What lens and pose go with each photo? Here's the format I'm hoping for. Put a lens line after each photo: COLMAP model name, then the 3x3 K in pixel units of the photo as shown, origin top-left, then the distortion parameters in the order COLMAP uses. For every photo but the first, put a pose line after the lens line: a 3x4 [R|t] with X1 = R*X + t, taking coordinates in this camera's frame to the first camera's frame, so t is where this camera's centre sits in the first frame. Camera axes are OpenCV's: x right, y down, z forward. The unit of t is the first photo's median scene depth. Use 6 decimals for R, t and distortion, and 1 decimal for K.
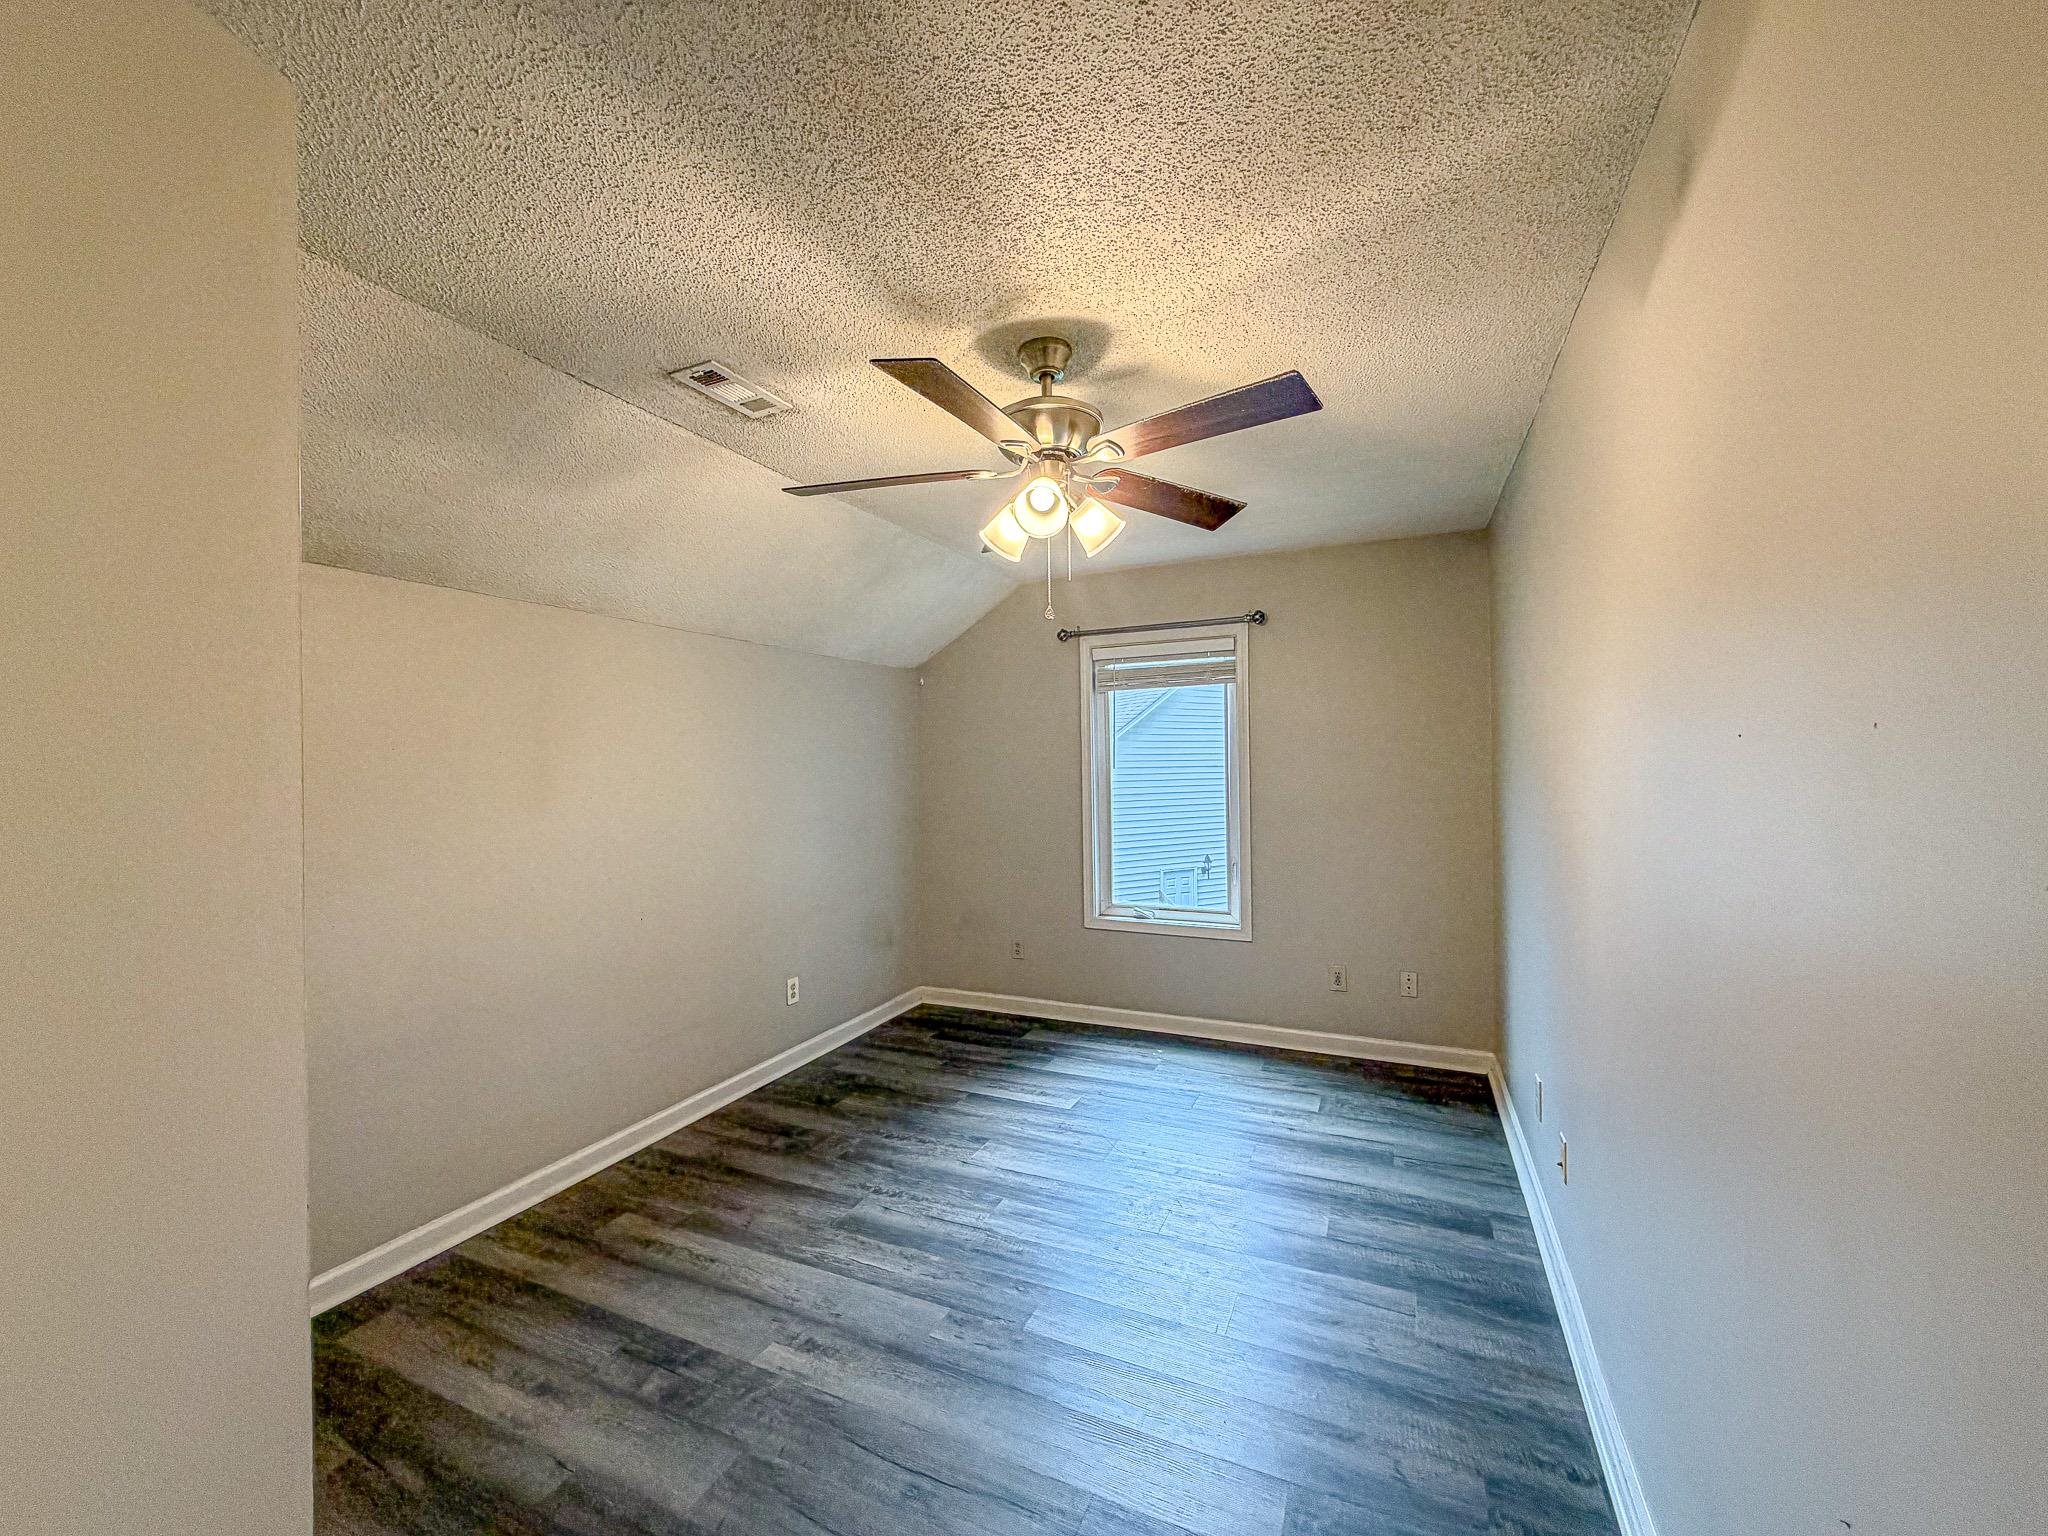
lens RADIAL K [[816.7, 0, 1016.3], [0, 816.7, 768.7], [0, 0, 1]] dist [-0.000474, 0.000565]
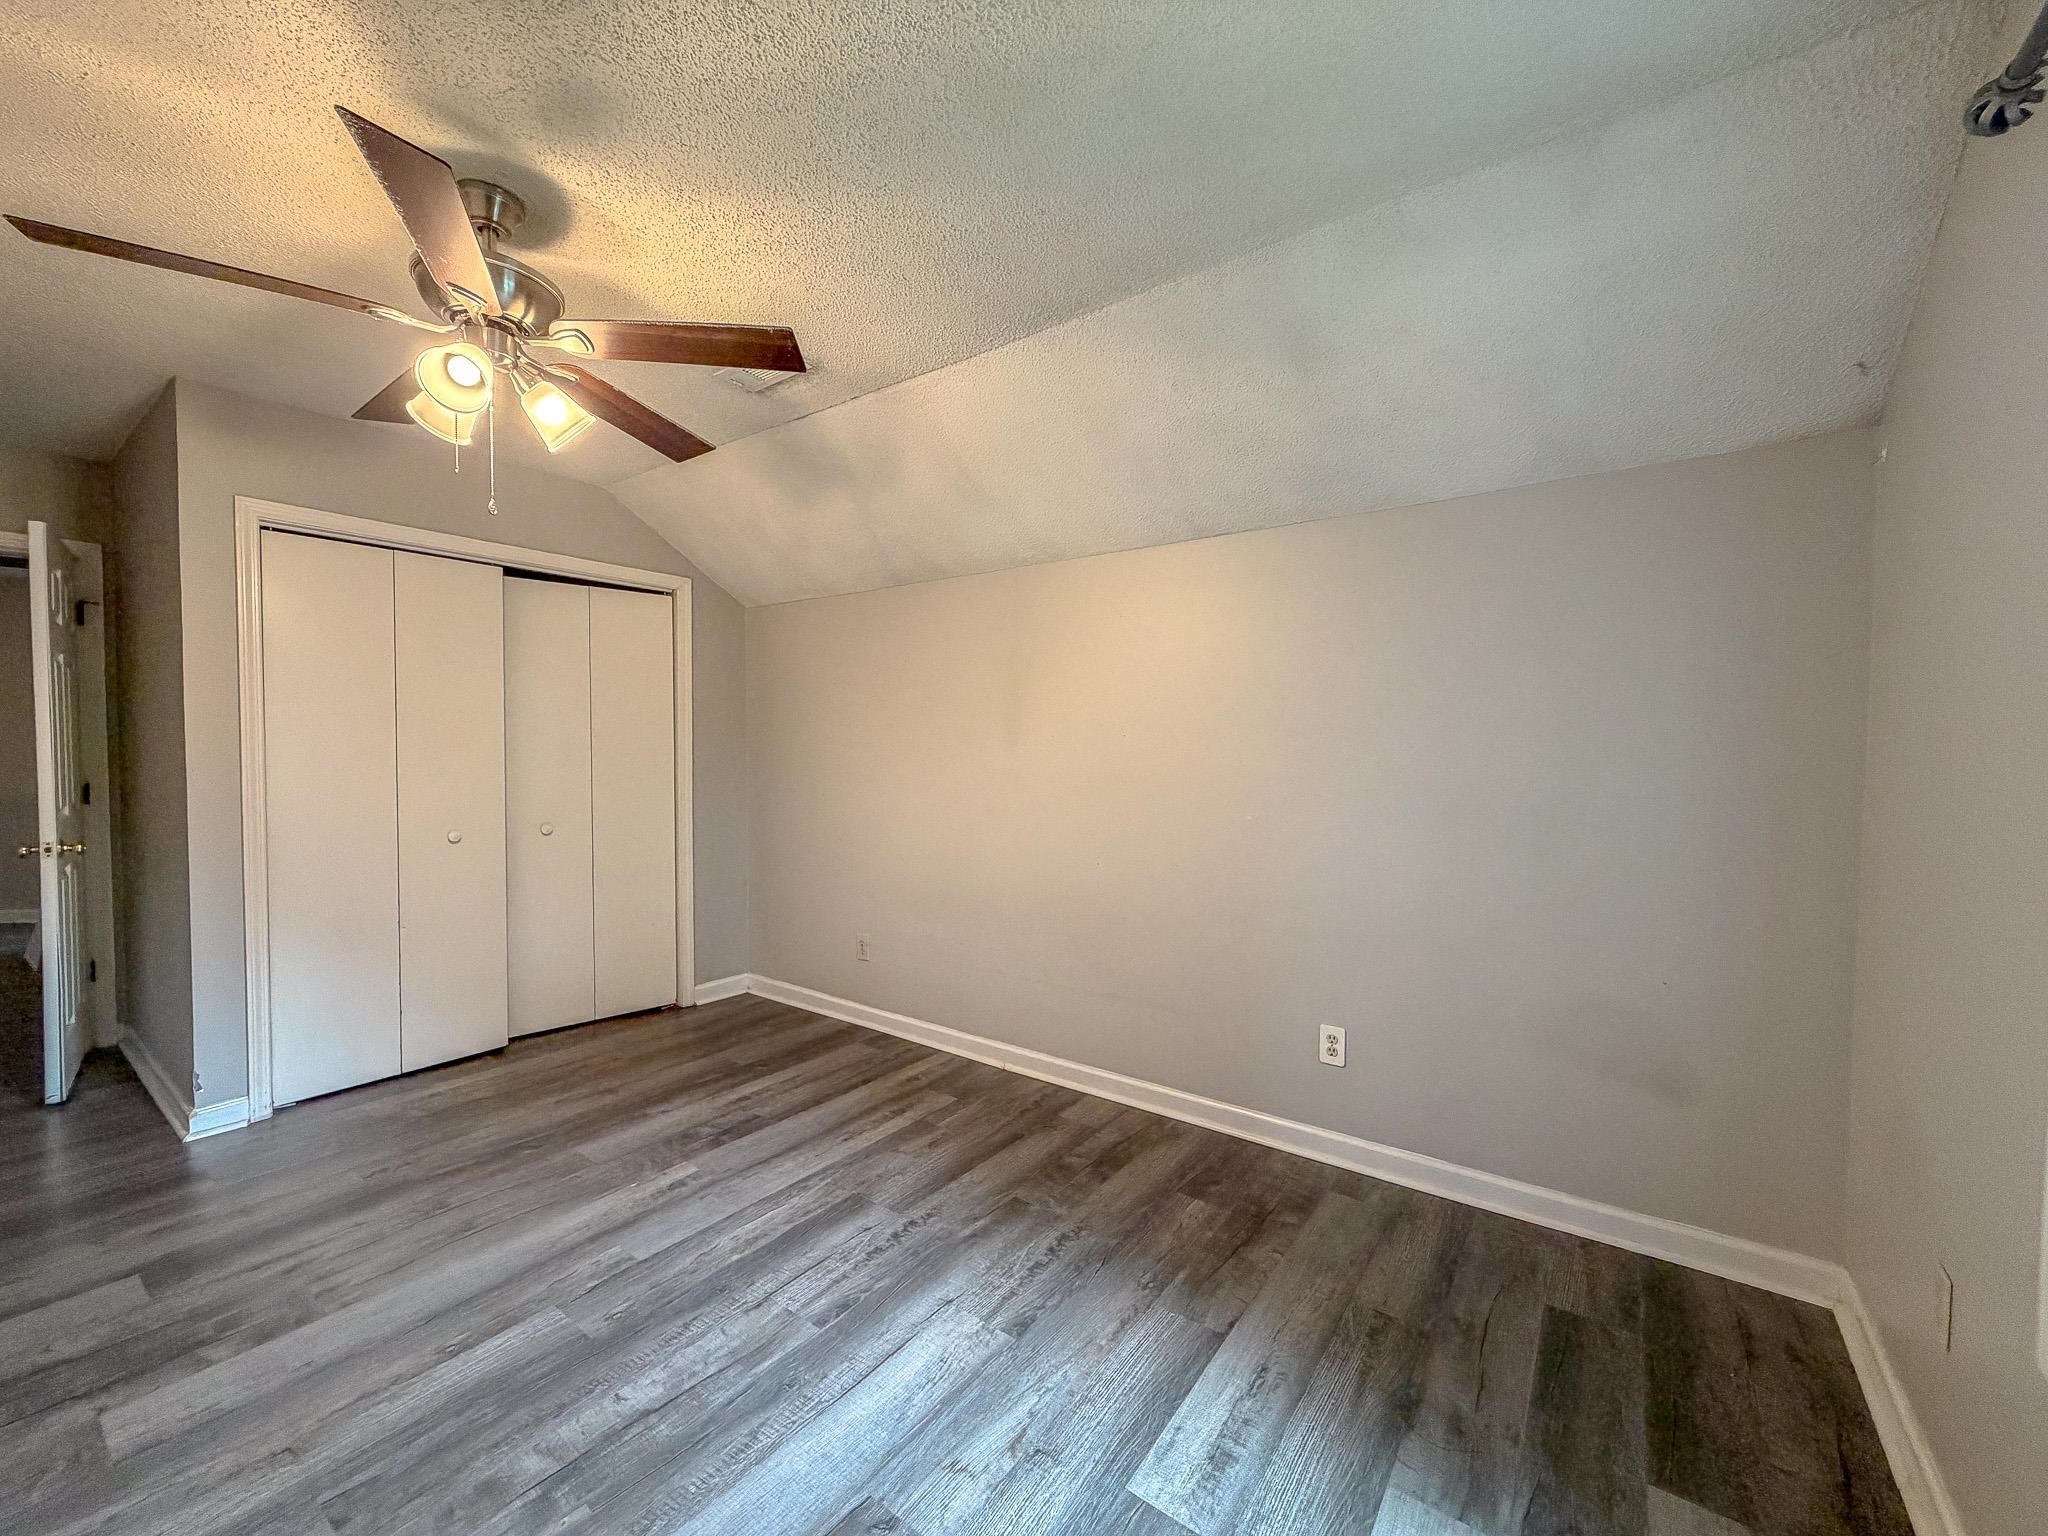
lens RADIAL K [[816.7, 0, 1016.3], [0, 816.7, 768.7], [0, 0, 1]] dist [-0.000474, 0.000565]
pose [[-0.194287, 0.043826, -0.979965, 0.450163], [-0.002513, 0.998976, 0.045174, 0.025310], [0.980942, 0.011239, -0.193978, 0.972531]]
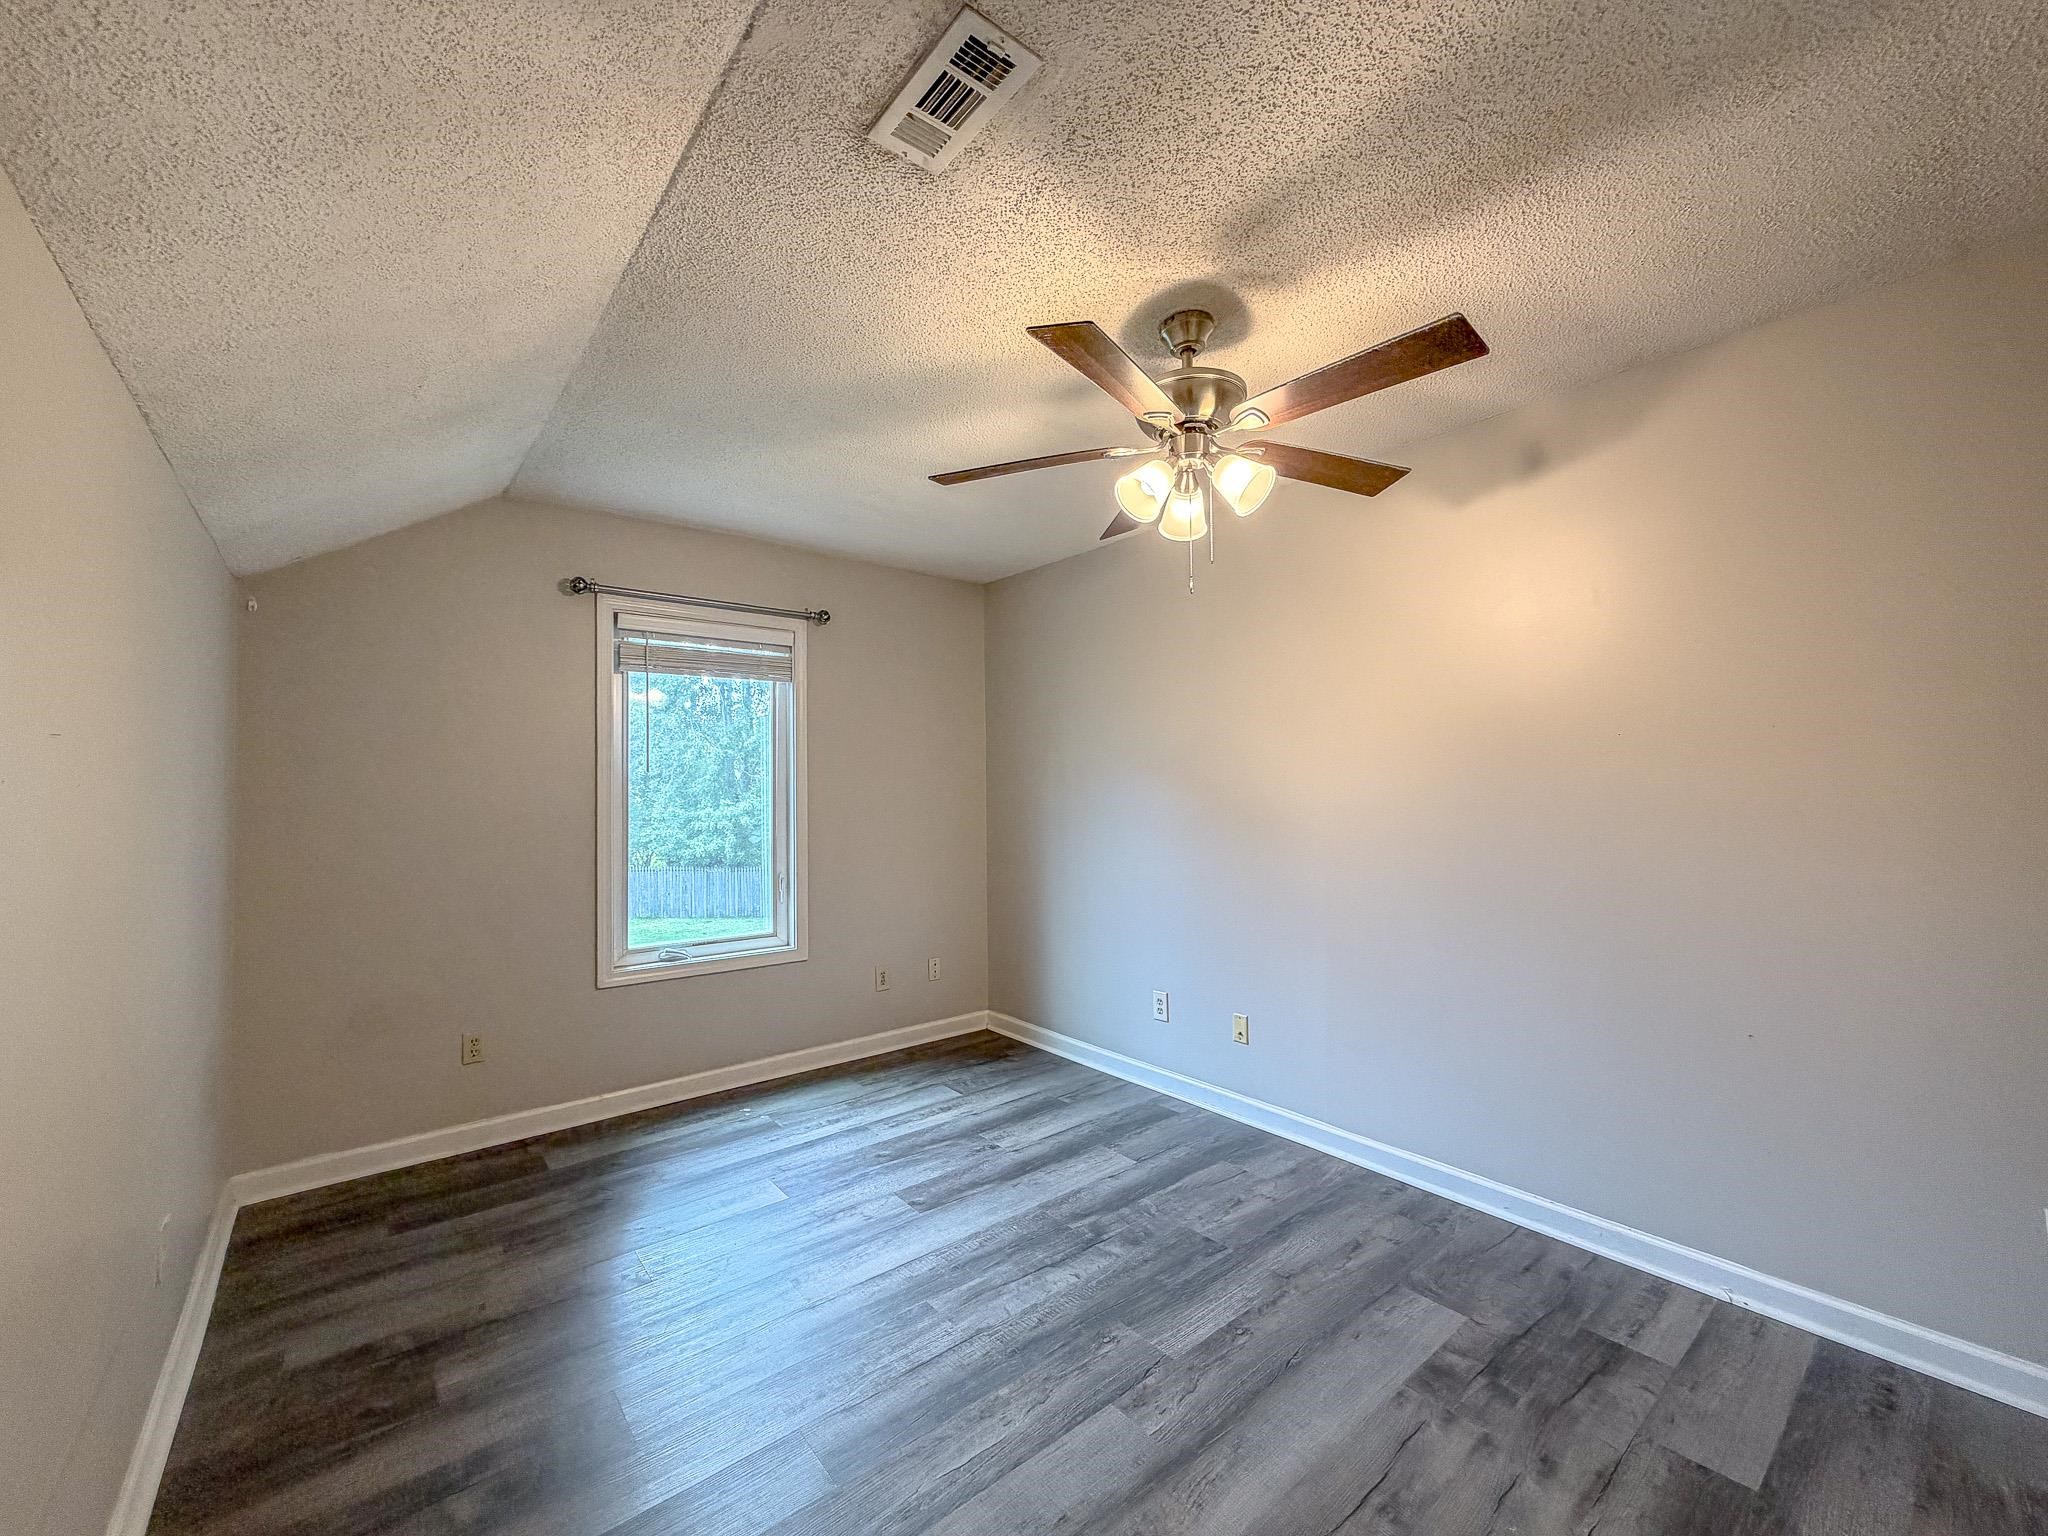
lens RADIAL K [[816.7, 0, 1016.3], [0, 816.7, 768.7], [0, 0, 1]] dist [-0.000474, 0.000565]
pose [[0.440349, 0.034353, 0.897169, -0.526113], [0.005365, 0.999149, -0.040891, 0.038349], [-0.897810, 0.022820, 0.439790, 0.430871]]
